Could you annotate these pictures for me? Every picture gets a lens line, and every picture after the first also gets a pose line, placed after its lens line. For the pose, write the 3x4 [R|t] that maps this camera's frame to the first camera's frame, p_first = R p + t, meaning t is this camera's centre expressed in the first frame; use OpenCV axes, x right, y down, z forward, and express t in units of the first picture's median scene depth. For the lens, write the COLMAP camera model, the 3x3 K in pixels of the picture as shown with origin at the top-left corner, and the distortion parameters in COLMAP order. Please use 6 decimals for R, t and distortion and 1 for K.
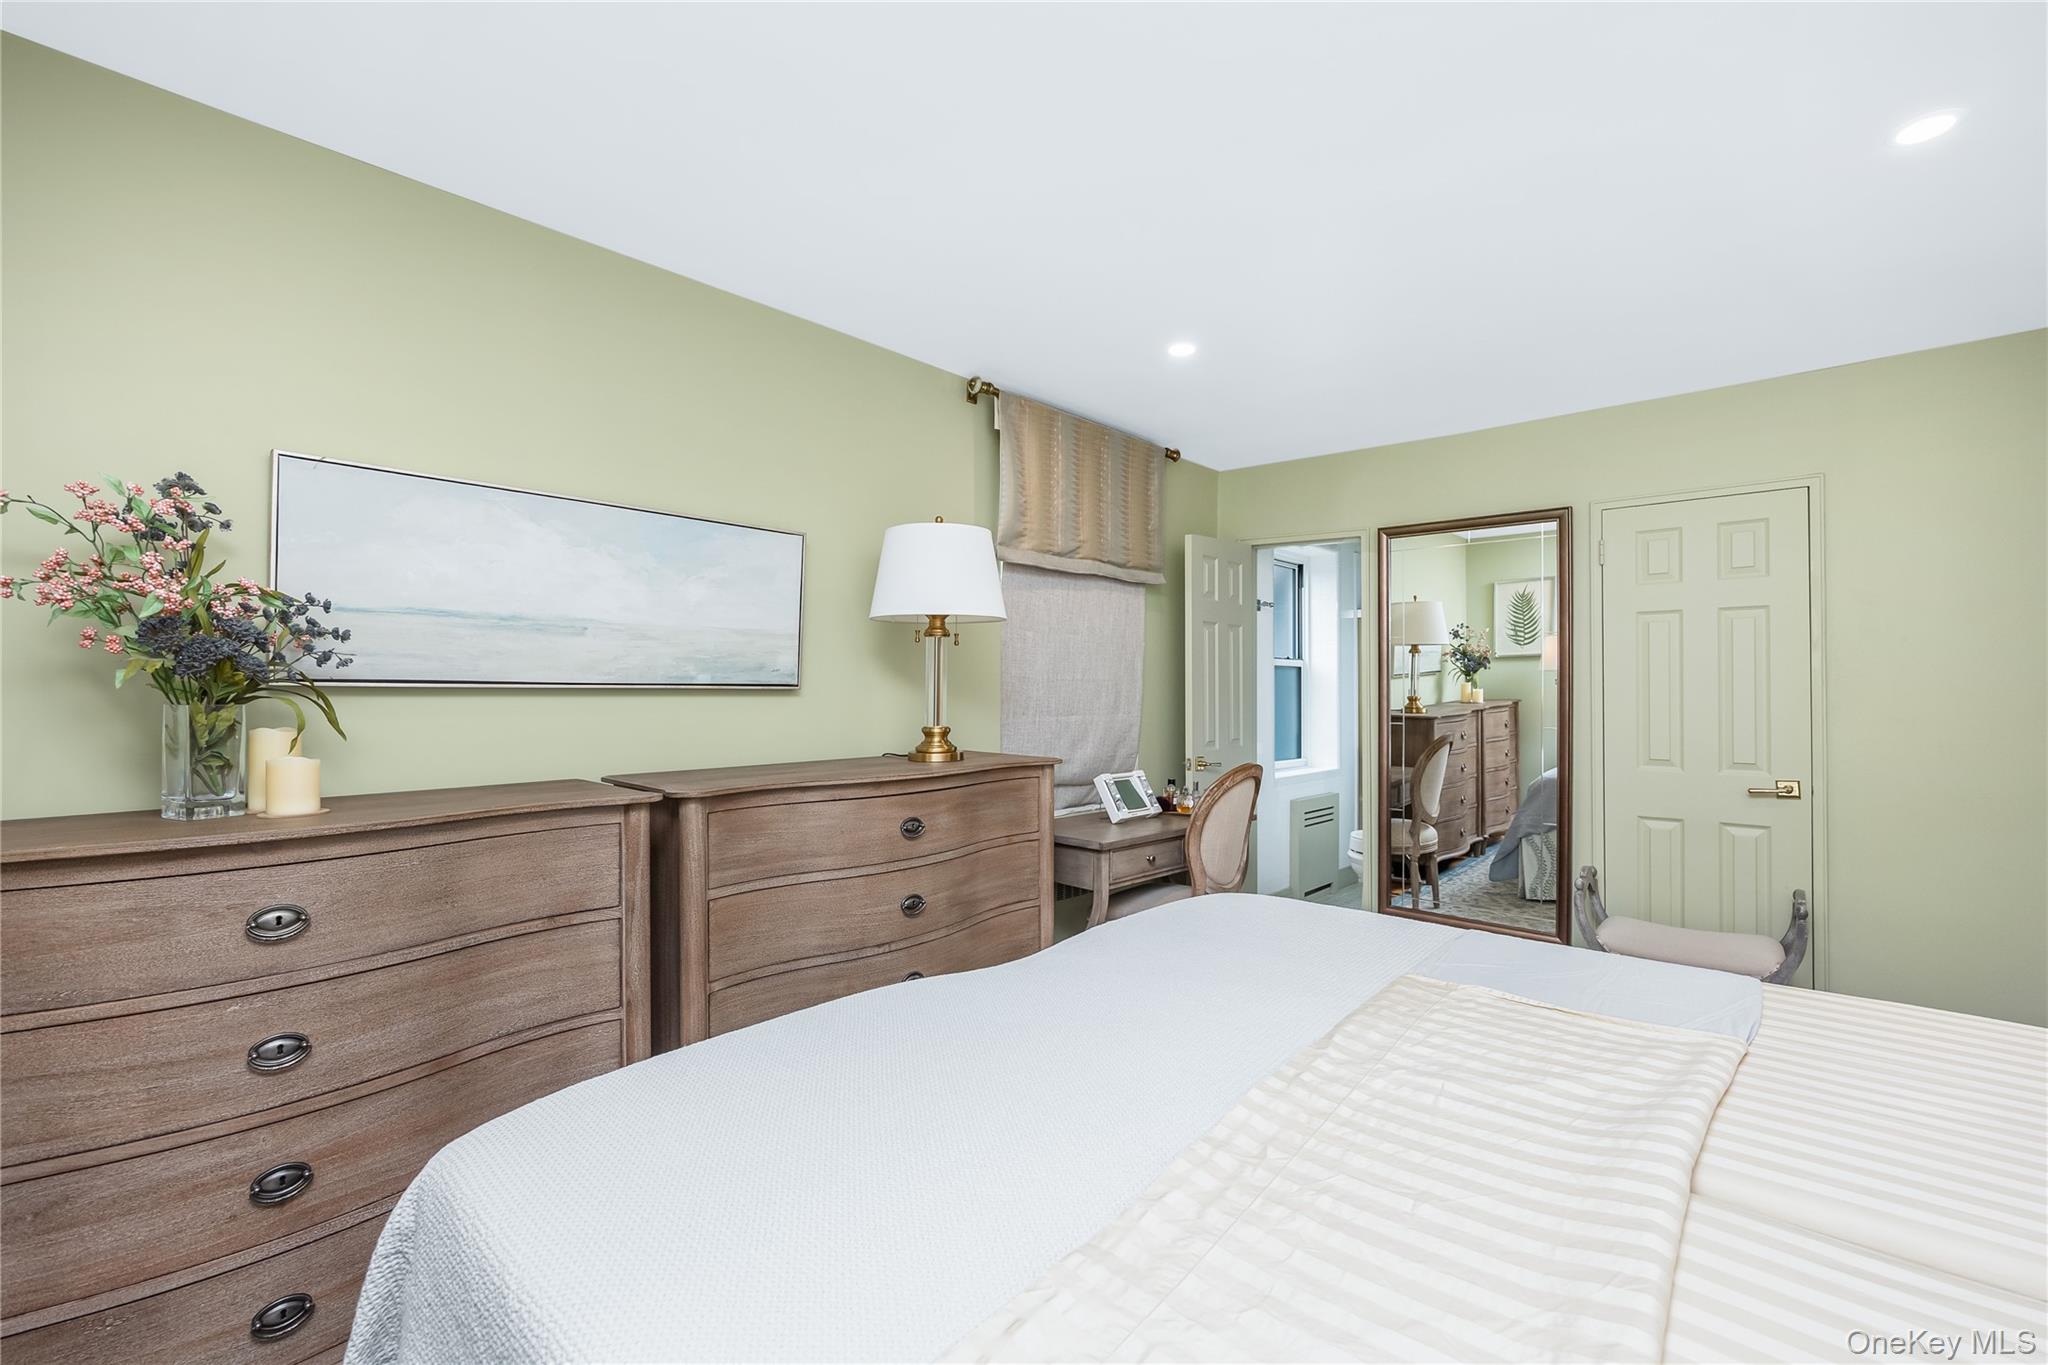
lens RADIAL K [[881.8, 0, 1030.5], [0, 881.8, 703.2], [0, 0, 1]] dist [-0.001825, -0.000088]
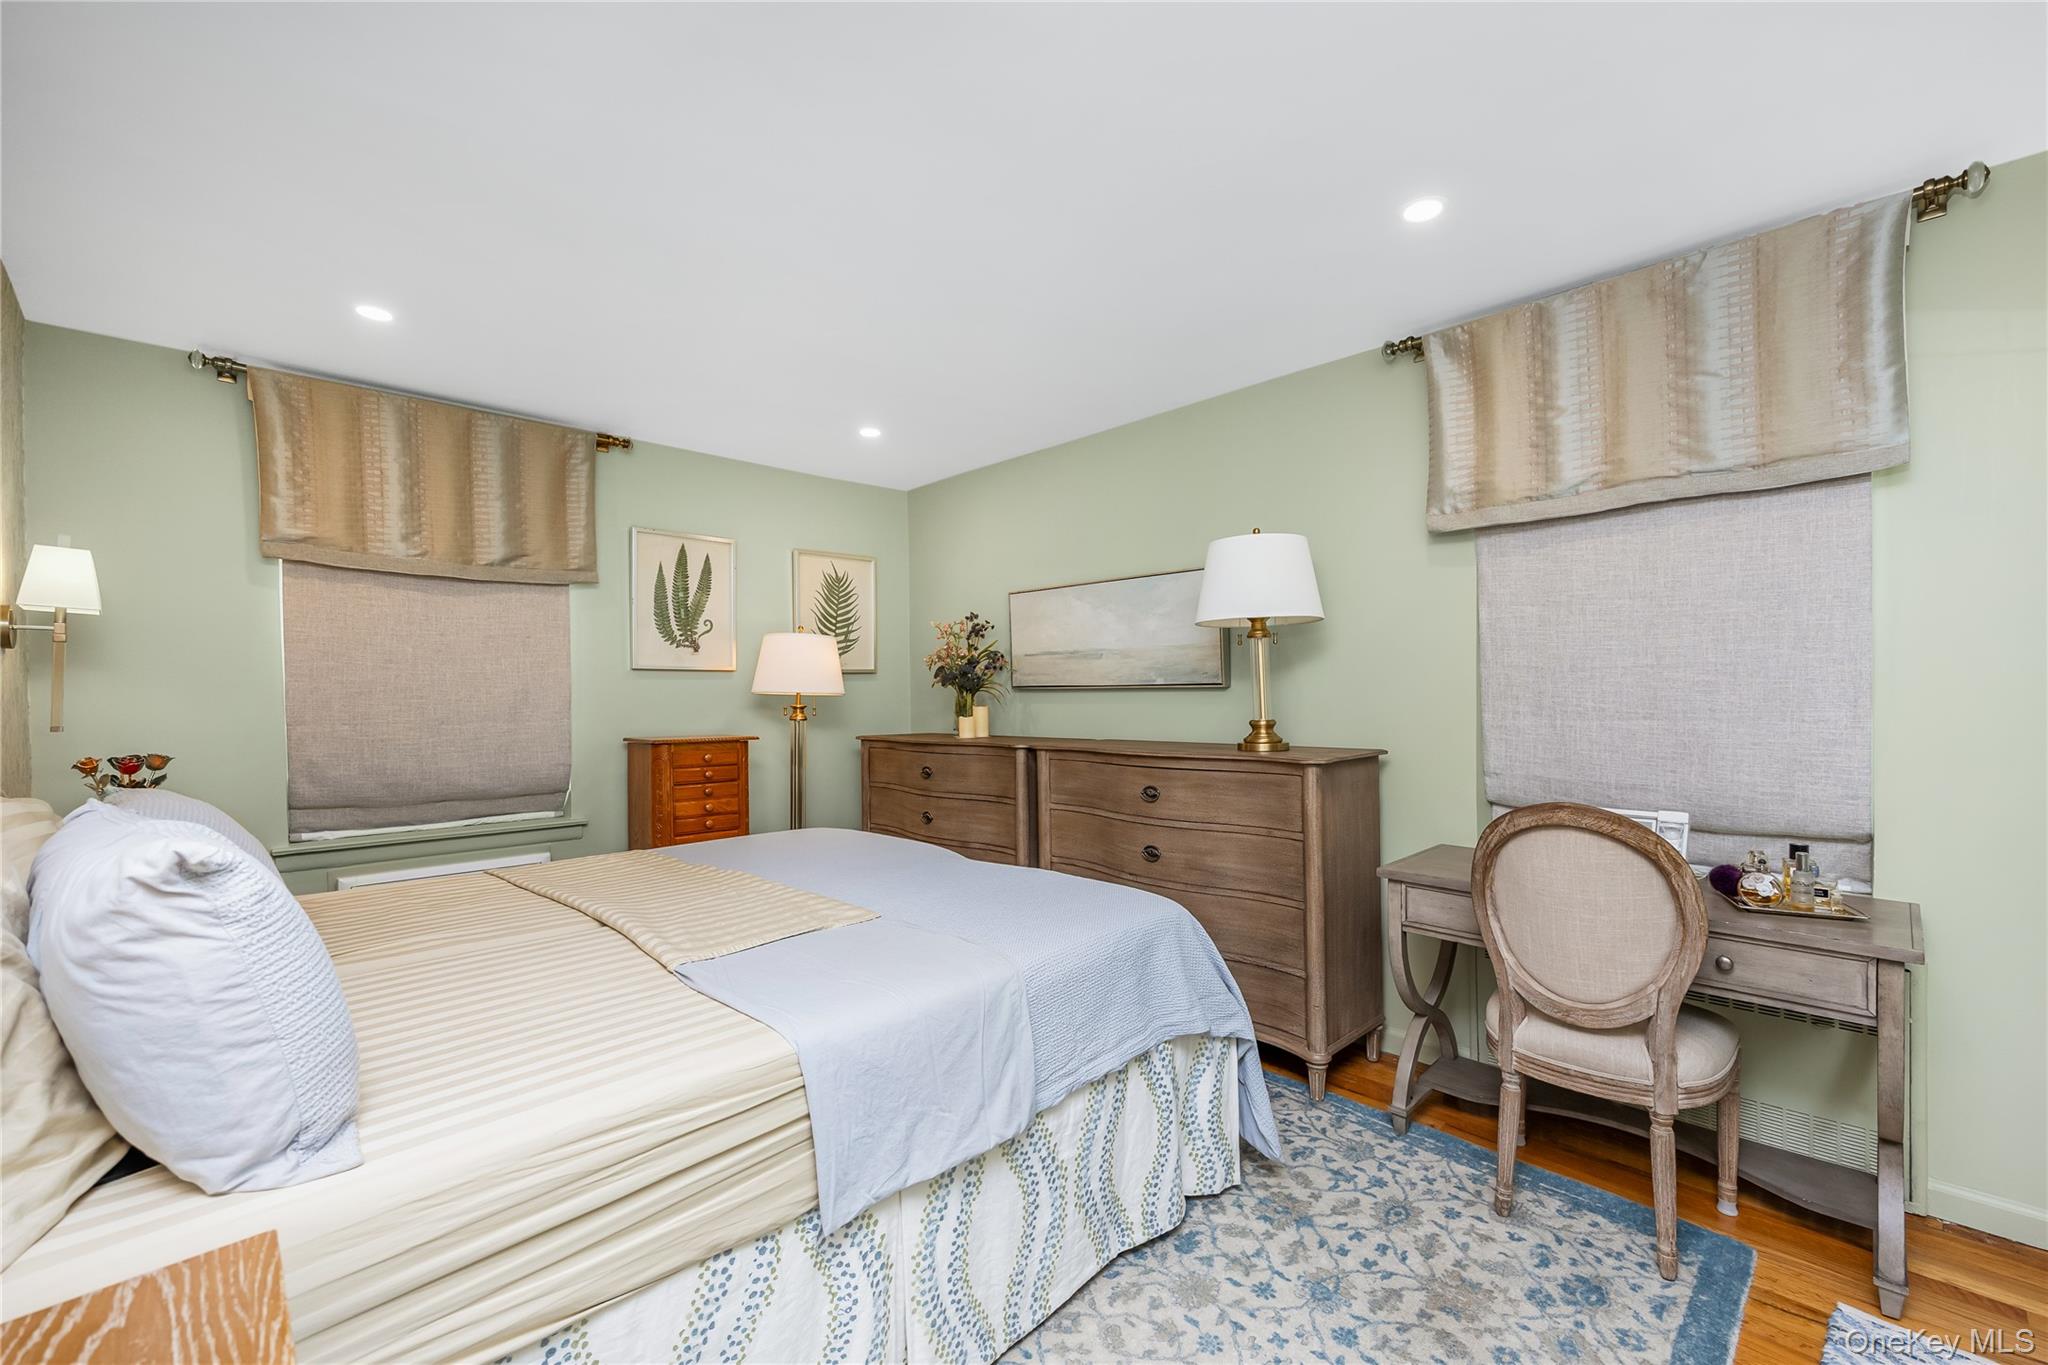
lens RADIAL K [[881.8, 0, 1030.5], [0, 881.8, 703.2], [0, 0, 1]] dist [-0.001825, -0.000088]
pose [[-0.084612, 0.007255, -0.996388, 1.030797], [-0.007736, 0.999939, 0.007938, 0.000135], [0.996384, 0.008380, -0.084550, 0.820923]]
